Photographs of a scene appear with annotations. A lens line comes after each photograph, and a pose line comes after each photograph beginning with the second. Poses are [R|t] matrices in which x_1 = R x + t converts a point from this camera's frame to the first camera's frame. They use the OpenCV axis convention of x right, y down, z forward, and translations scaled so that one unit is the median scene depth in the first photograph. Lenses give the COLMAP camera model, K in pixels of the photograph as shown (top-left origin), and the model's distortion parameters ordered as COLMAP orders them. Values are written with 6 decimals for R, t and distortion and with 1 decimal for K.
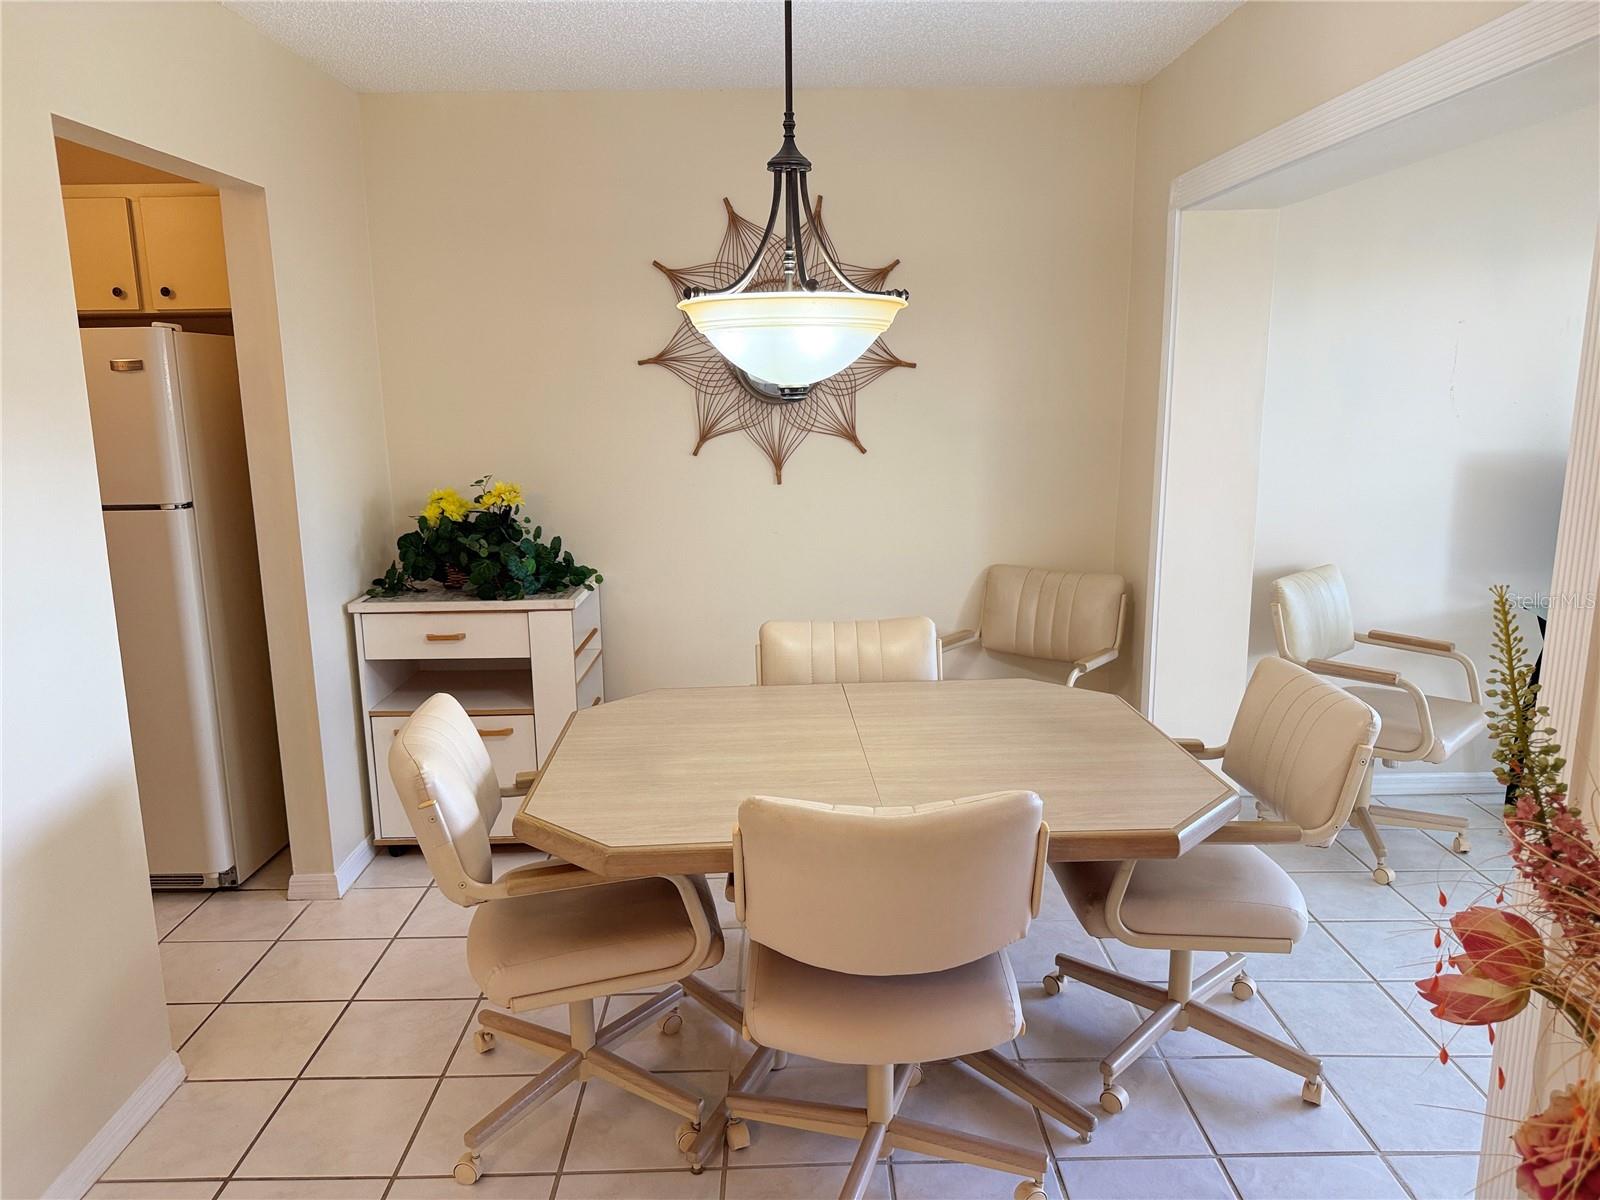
lens RADIAL K [[1117.2, 0, 786.3], [0, 1117.2, 603.0], [0, 0, 1]] dist [0.050631, -0.041239]
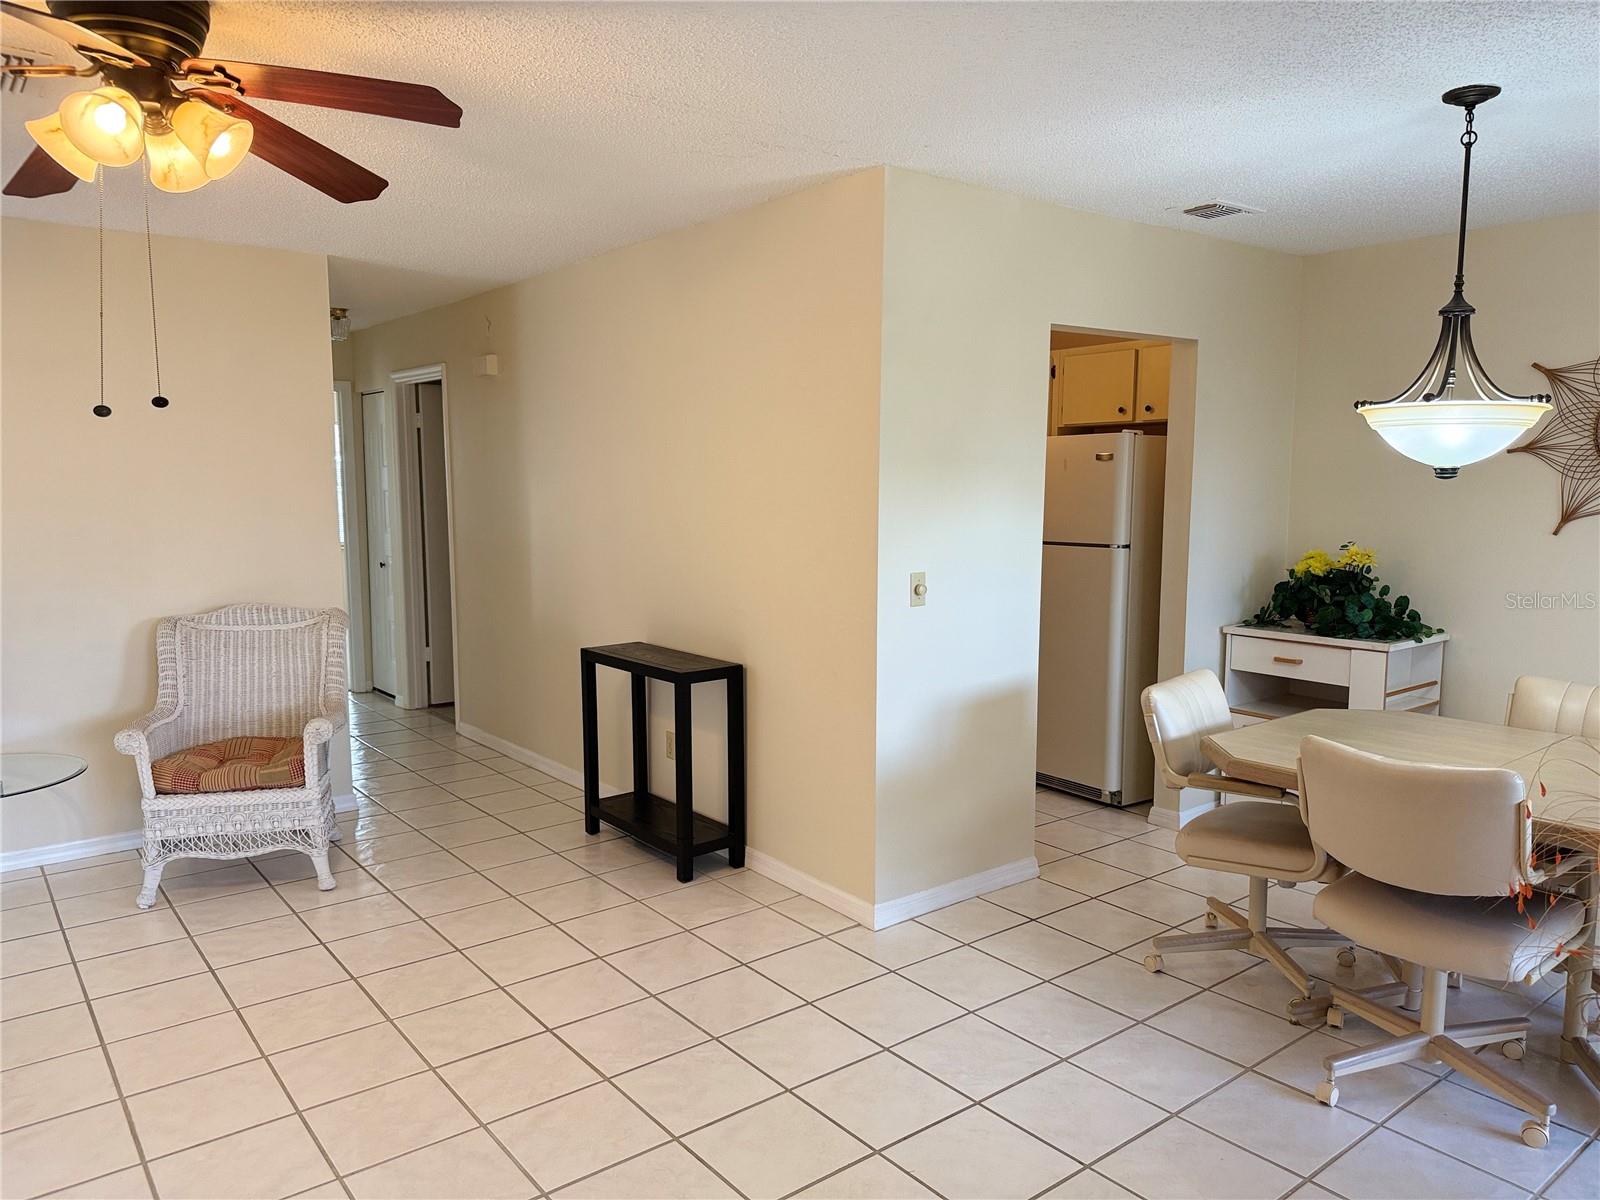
lens RADIAL K [[1117.2, 0, 804.0], [0, 1117.2, 607.2], [0, 0, 1]] dist [0.050631, -0.041239]
pose [[0.612101, 0.105540, -0.783705, 0.376999], [-0.163090, 0.986596, 0.005483, 0.054503], [0.773779, 0.124458, 0.621109, -0.258462]]
